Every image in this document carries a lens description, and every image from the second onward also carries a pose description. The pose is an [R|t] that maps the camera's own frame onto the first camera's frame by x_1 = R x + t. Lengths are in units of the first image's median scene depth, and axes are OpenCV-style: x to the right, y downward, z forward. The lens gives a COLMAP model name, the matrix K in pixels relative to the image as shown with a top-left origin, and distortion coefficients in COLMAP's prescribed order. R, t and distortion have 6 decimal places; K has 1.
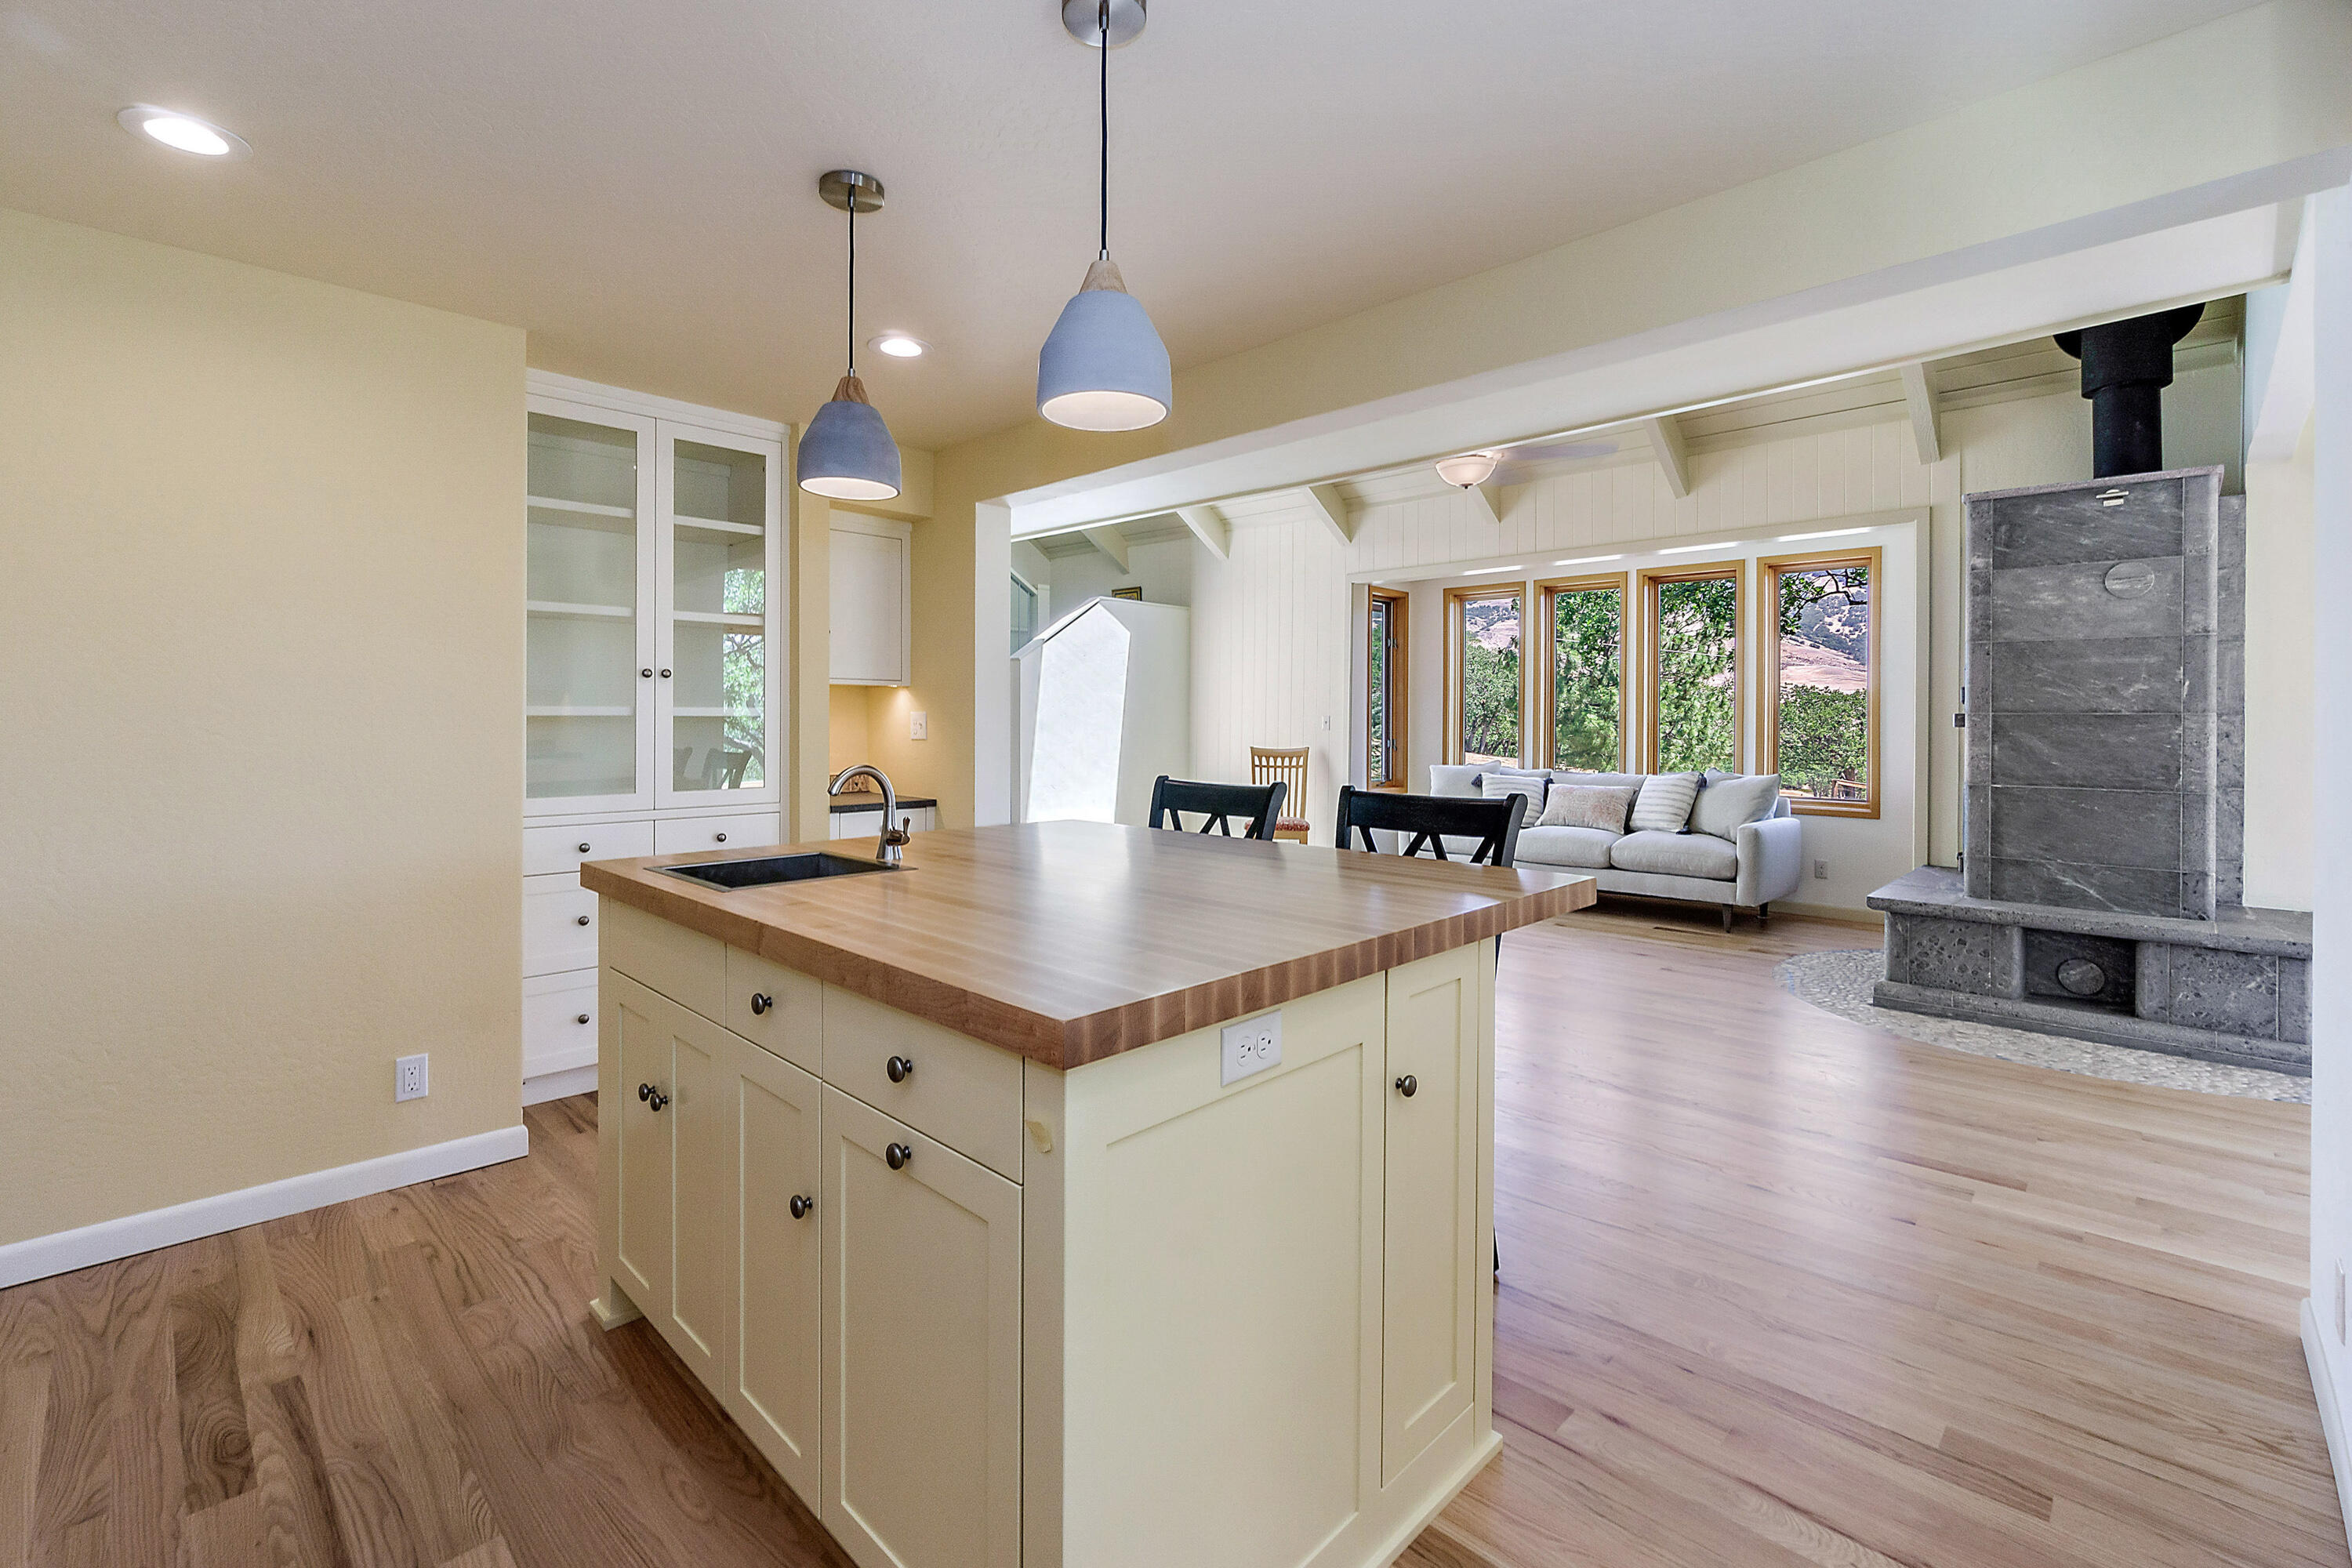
lens RADIAL K [[1024.7, 0, 1141.6], [0, 1024.7, 721.4], [0, 0, 1]] dist [0.000162, -0.000102]
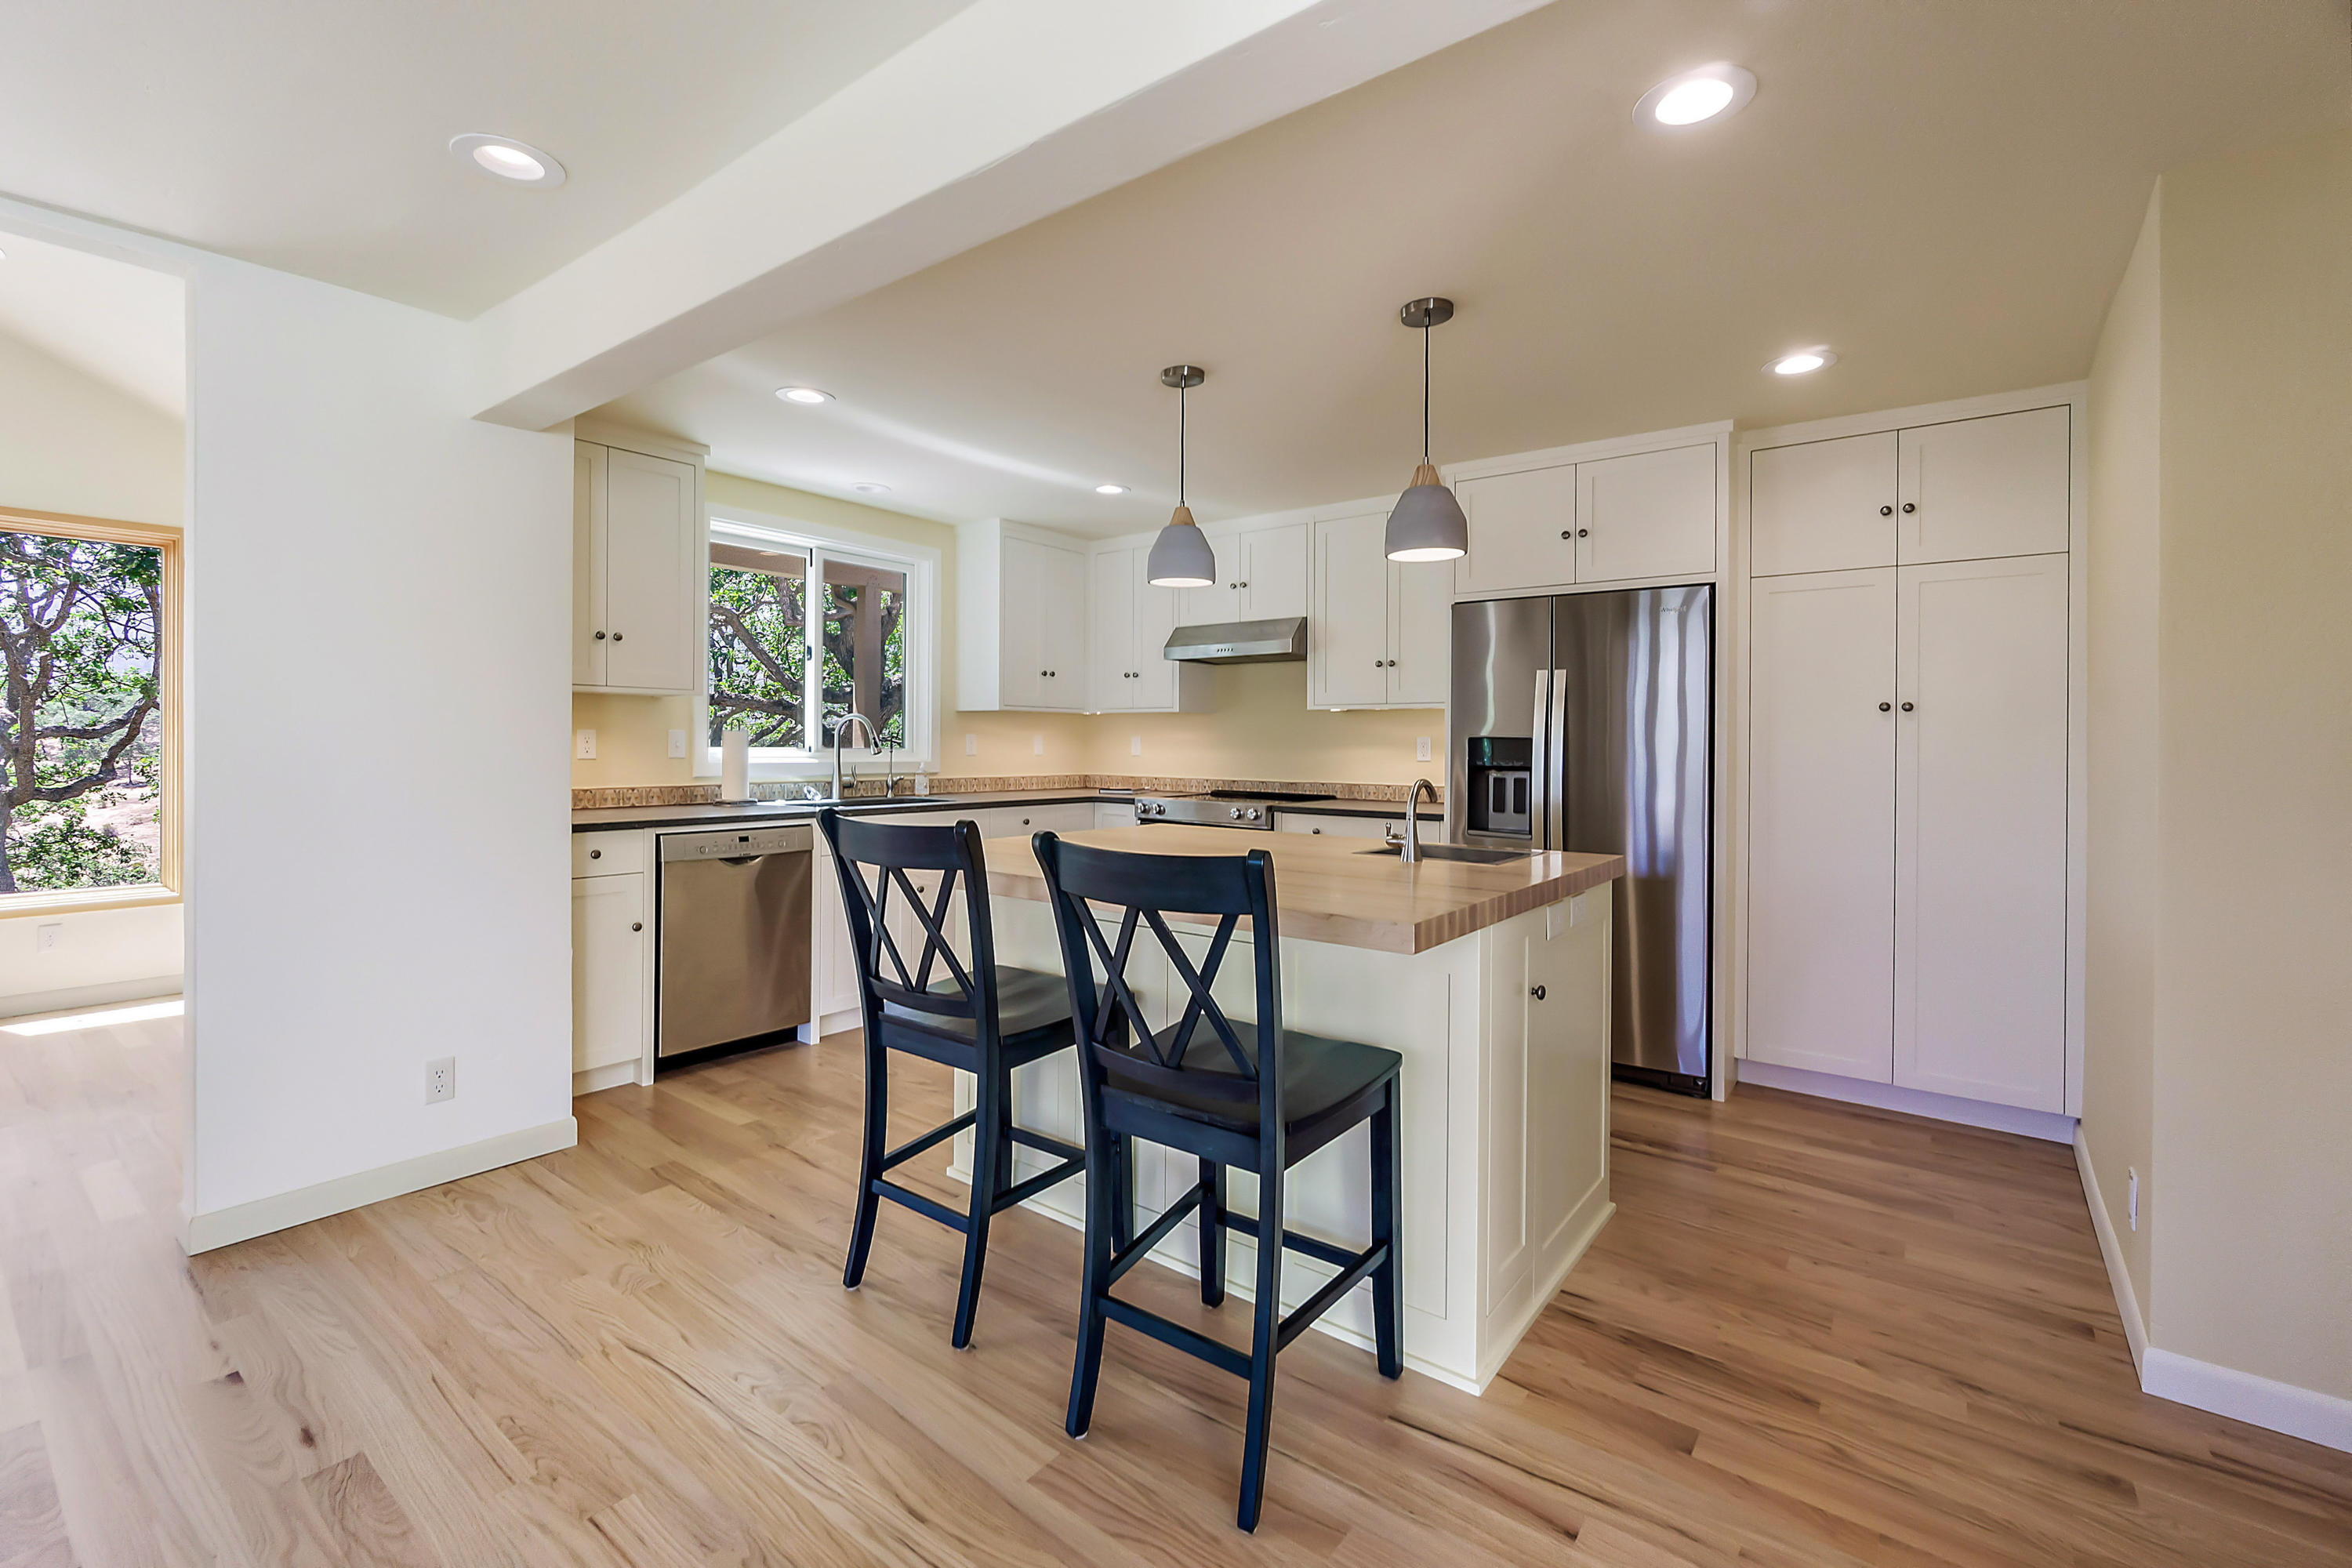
lens RADIAL K [[1028.4, 0, 1166.9], [0, 1028.4, 747.2], [0, 0, 1]] dist [-0.000875, 0.000018]
pose [[-0.991841, -0.011814, -0.126929, 0.158583], [-0.012896, 0.999887, 0.007708, 0.001445], [0.126824, 0.009282, -0.991882, 1.954277]]
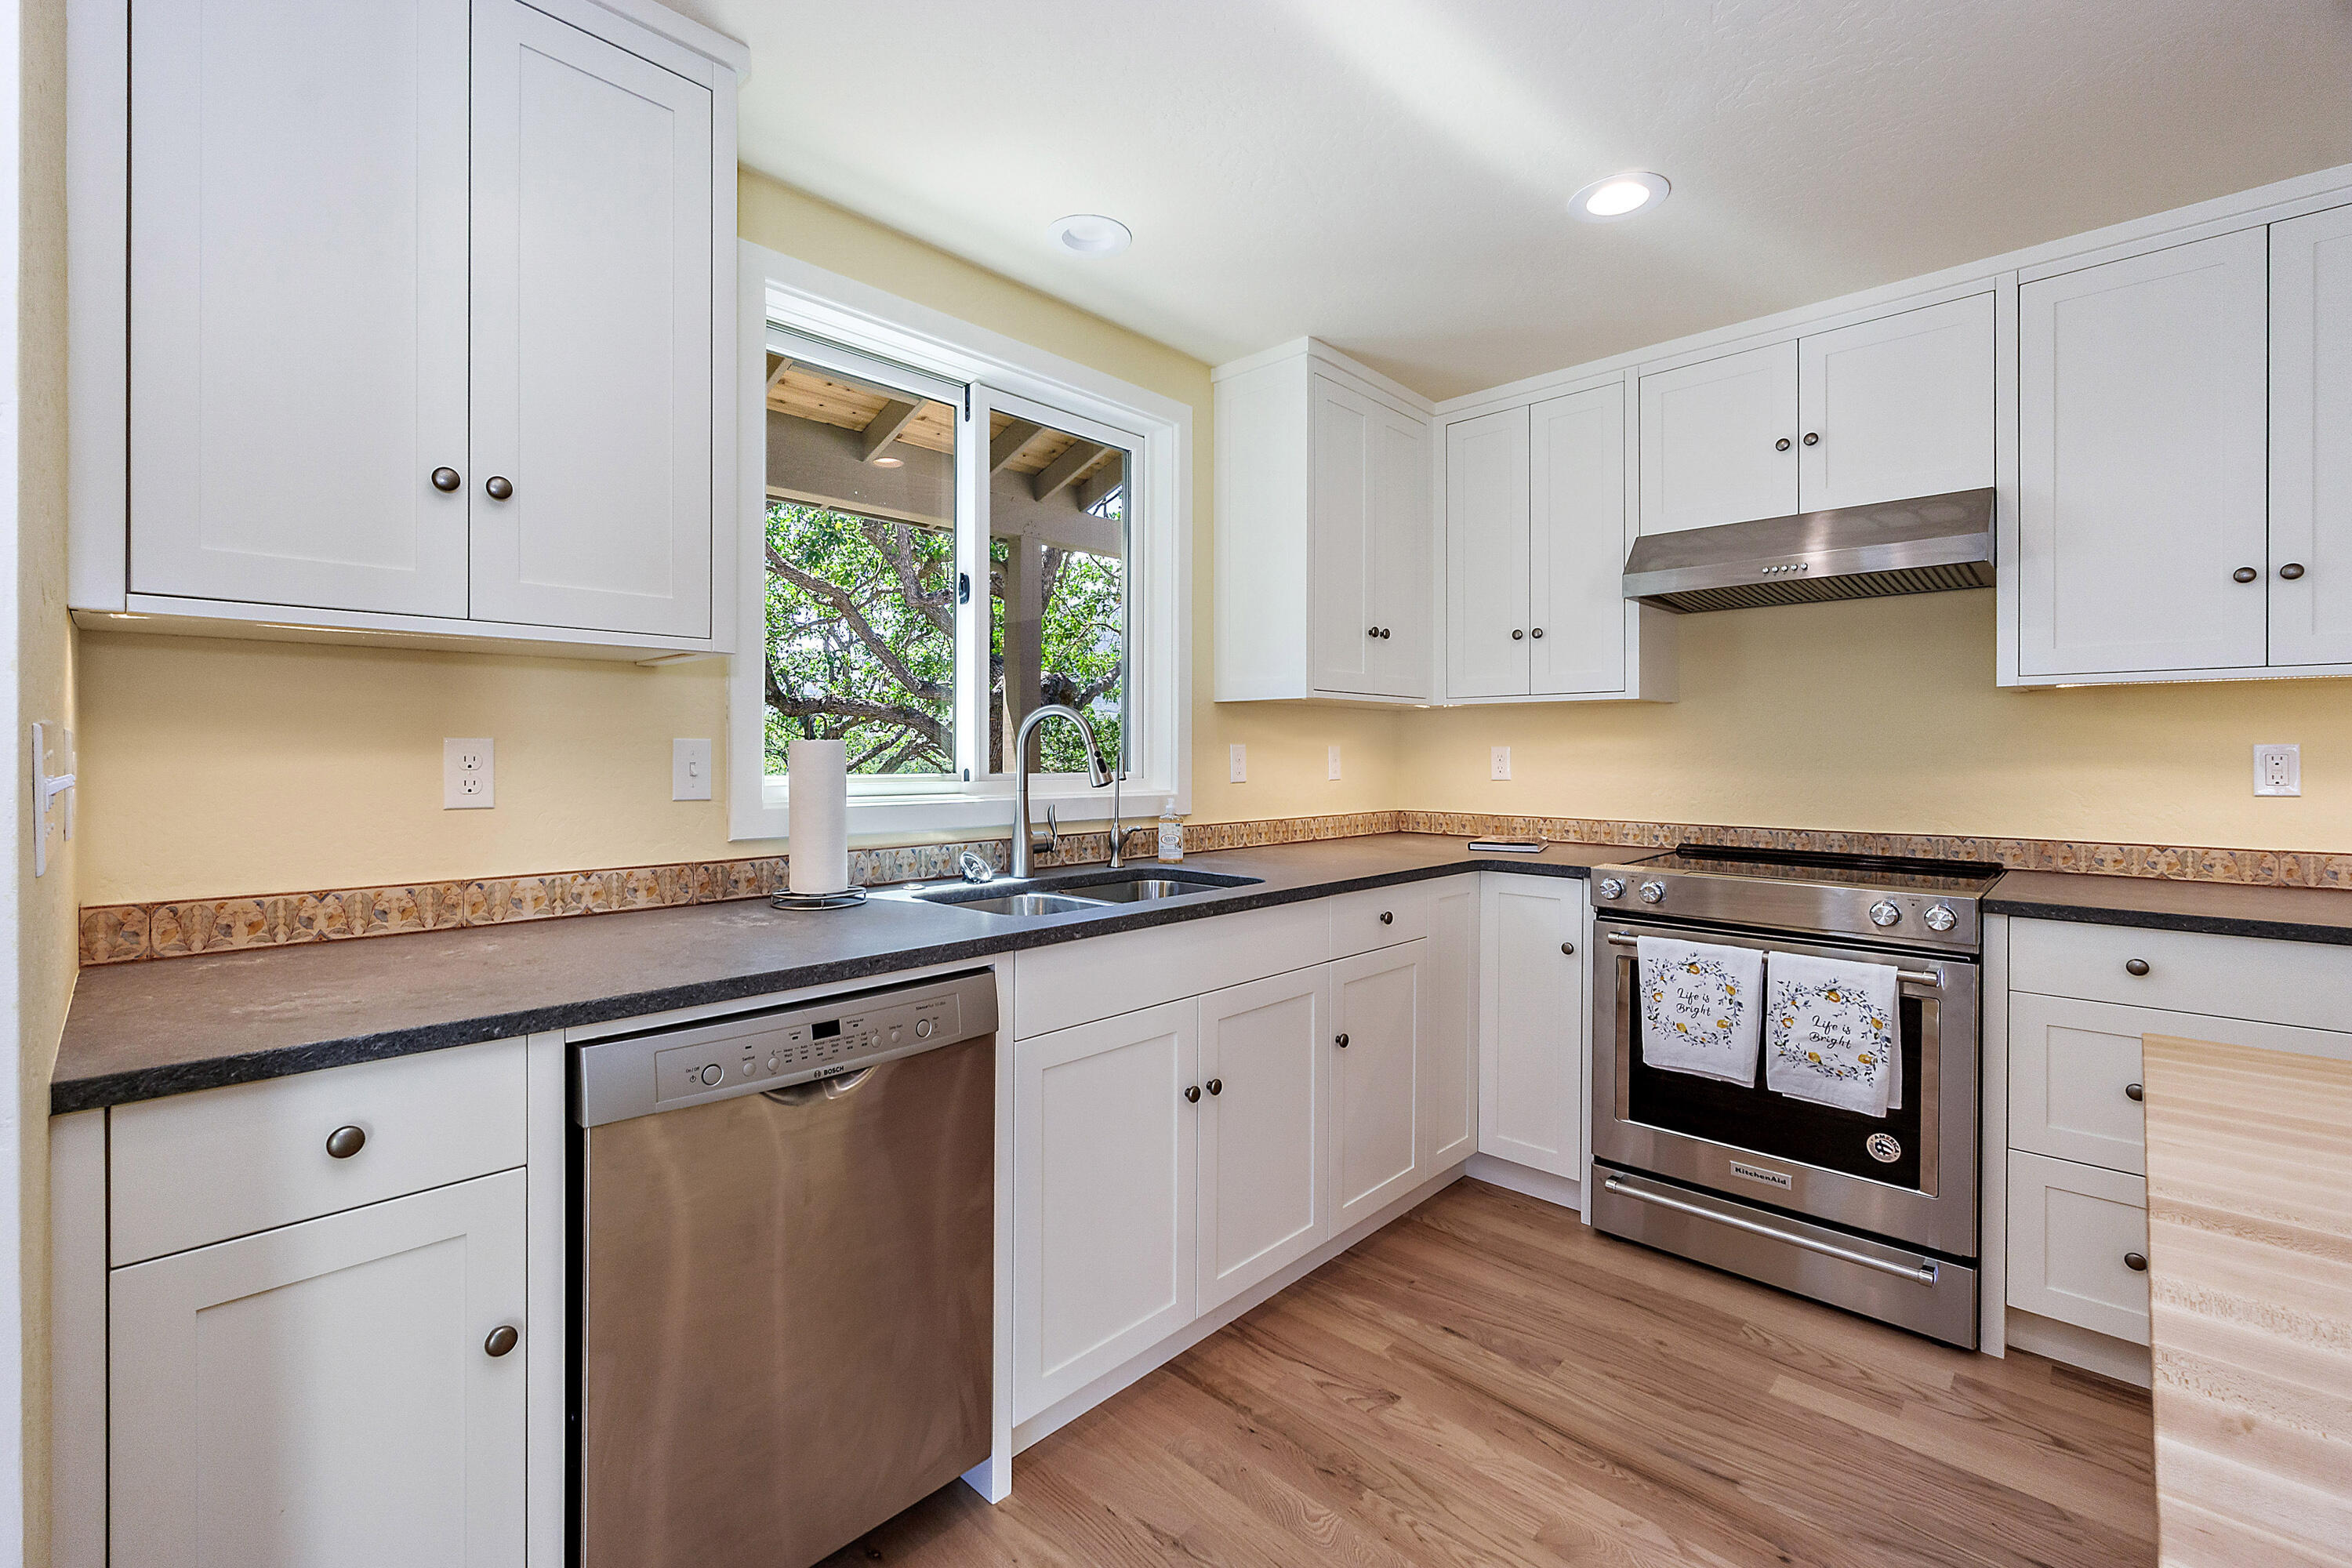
lens RADIAL K [[1010.2, 0, 1160.8], [0, 1010.2, 754.0], [0, 0, 1]] dist [-0.001742, -0.000606]
pose [[-0.999752, -0.005829, -0.021487, 0.424932], [-0.005941, 0.999969, 0.005147, 0.002772], [0.021456, 0.005274, -0.999756, 0.879772]]
